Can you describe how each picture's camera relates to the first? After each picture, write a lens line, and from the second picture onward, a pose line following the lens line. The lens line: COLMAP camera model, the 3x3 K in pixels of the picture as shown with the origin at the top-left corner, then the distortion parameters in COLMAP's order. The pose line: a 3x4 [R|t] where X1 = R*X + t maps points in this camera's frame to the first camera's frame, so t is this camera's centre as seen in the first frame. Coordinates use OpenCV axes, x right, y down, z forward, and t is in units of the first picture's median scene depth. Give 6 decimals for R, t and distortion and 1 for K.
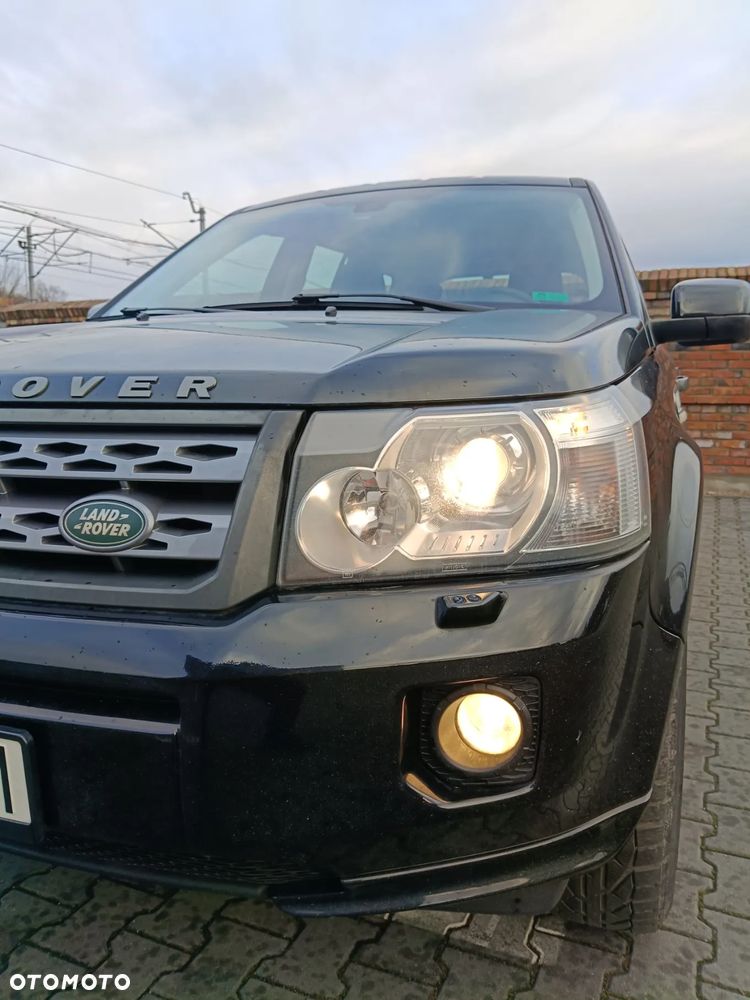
lens RADIAL K [[766.4, 0, 375.7], [0, 766.4, 506.3], [0, 0, 1]] dist [0.012040, -0.041233]
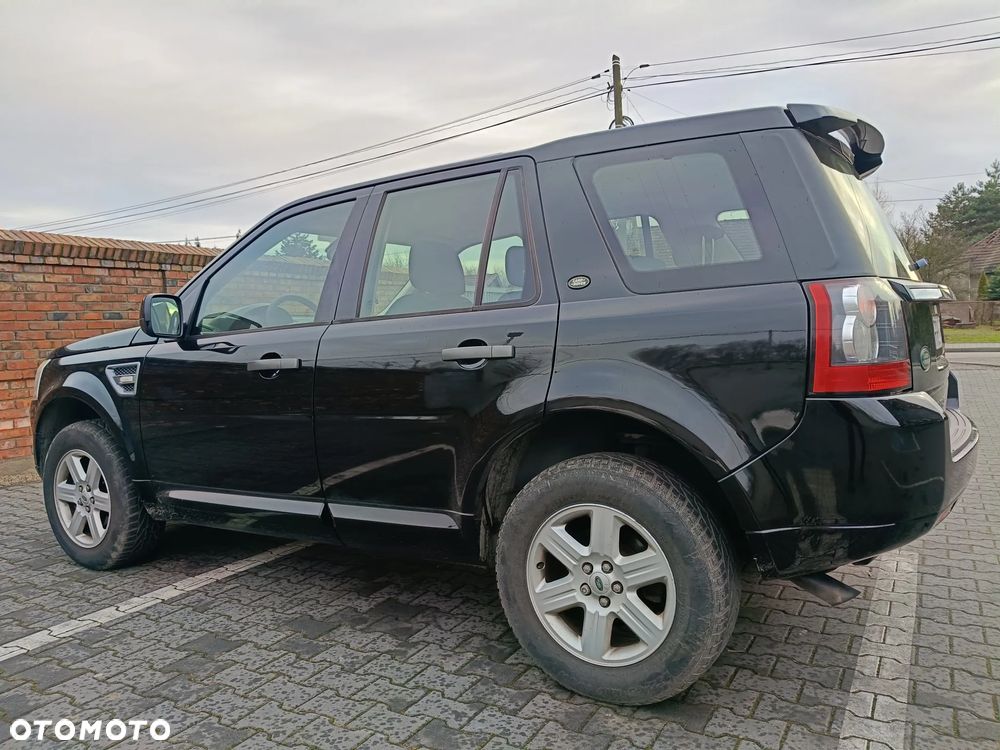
lens RADIAL K [[766.4, 0, 502.2], [0, 766.4, 375.1], [0, 0, 1]] dist [0.012040, -0.041233]
pose [[0.100731, -0.066755, 0.992672, -1.178074], [0.188898, 0.980881, 0.046793, -0.191388], [-0.976817, 0.182800, 0.111415, 0.931633]]
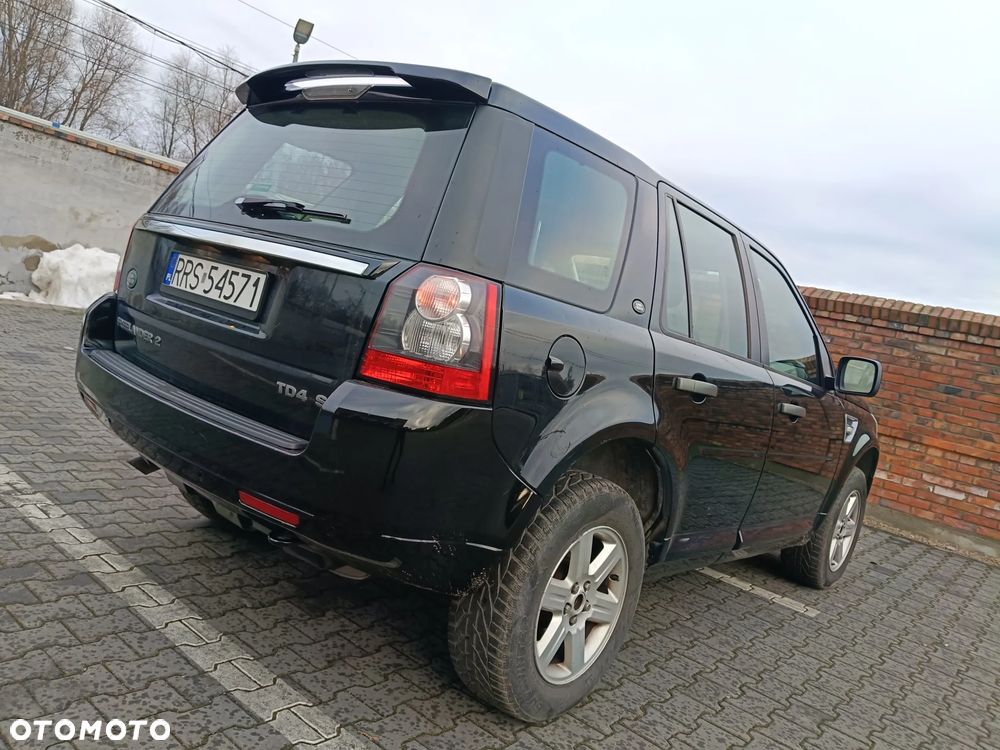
lens RADIAL K [[766.4, 0, 494.3], [0, 766.4, 381.2], [0, 0, 1]] dist [0.012040, -0.041233]
pose [[0.944842, 0.230382, -0.232803, 0.198170], [-0.251554, 0.965634, -0.065352, -0.032525], [0.209747, 0.120310, 0.970326, -0.111361]]
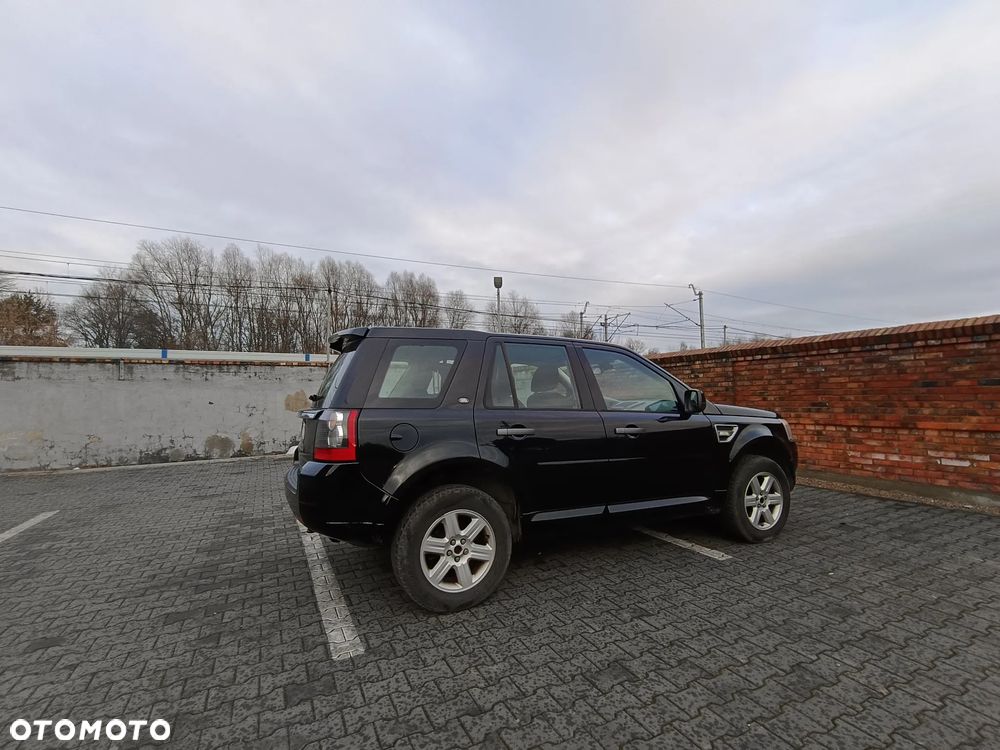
lens RADIAL K [[464.7, 0, 499.2], [0, 464.7, 376.1], [0, 0, 1]] dist [0.010940, -0.006655]
pose [[0.770952, -0.040794, -0.635586, 0.841347], [-0.083539, 0.982848, -0.164413, -0.089202], [0.631391, 0.179850, 0.754320, -0.043763]]
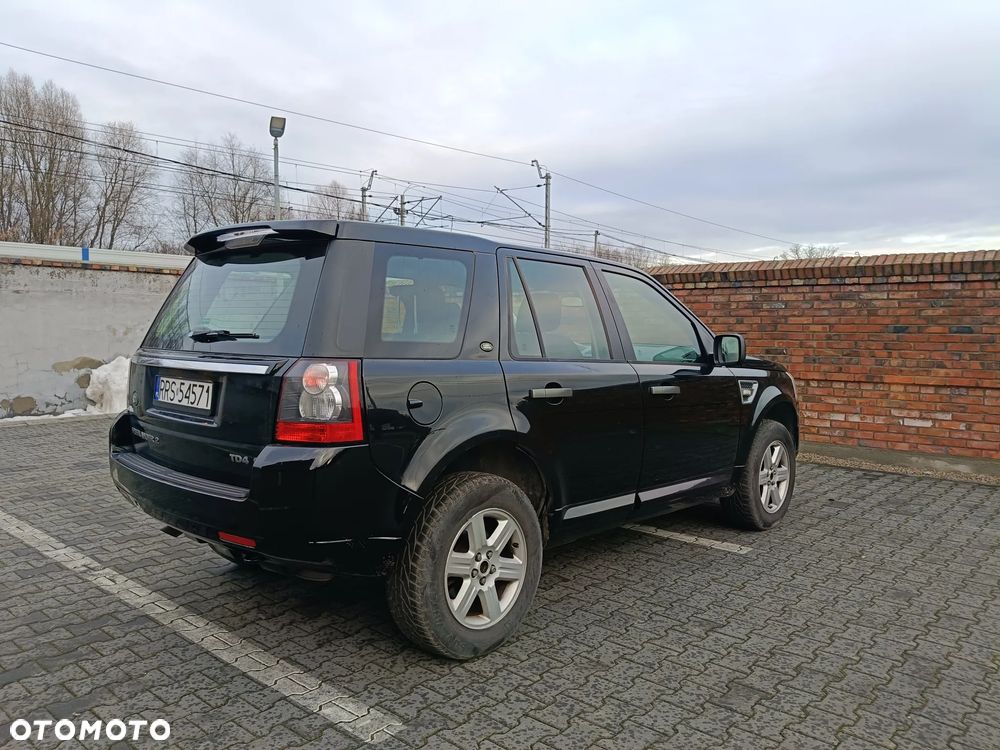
lens RADIAL K [[766.4, 0, 490.3], [0, 766.4, 376.2], [0, 0, 1]] dist [0.012040, -0.041233]
pose [[0.950616, 0.029315, -0.308981, 0.479883], [-0.057949, 0.994788, -0.083903, -0.063990], [0.304911, 0.097665, 0.947360, -0.342173]]
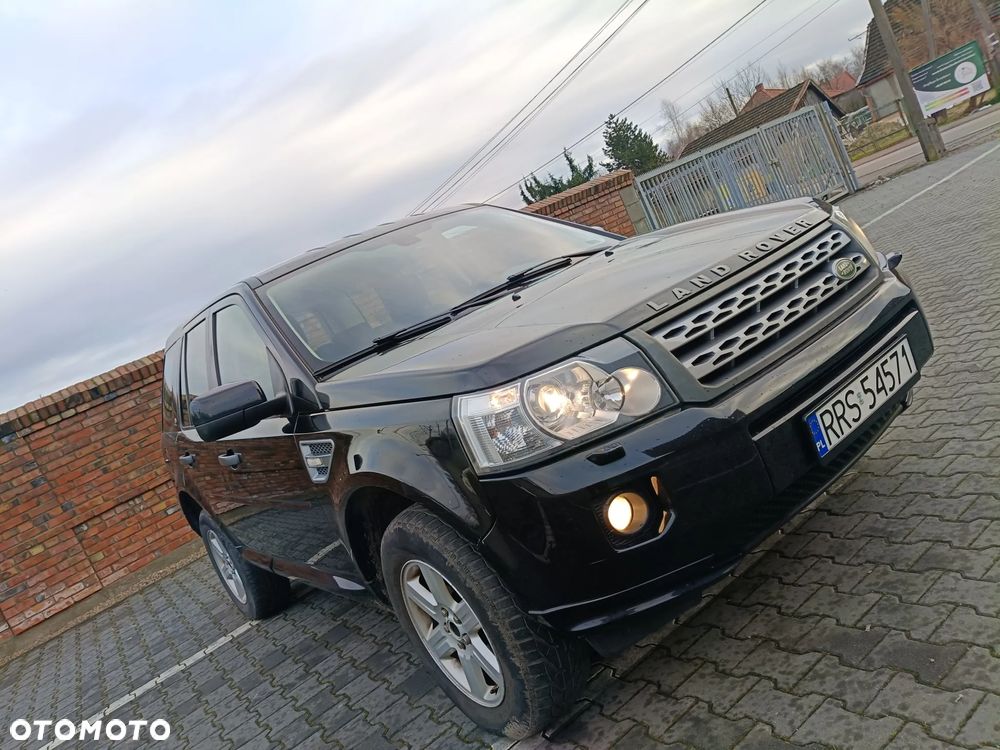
lens RADIAL K [[766.4, 0, 497.5], [0, 766.4, 372.9], [0, 0, 1]] dist [0.012040, -0.041233]
pose [[0.516702, -0.321850, 0.793367, -0.901803], [0.524885, 0.851166, 0.003453, -0.086871], [-0.676399, 0.414642, 0.608733, 0.116051]]
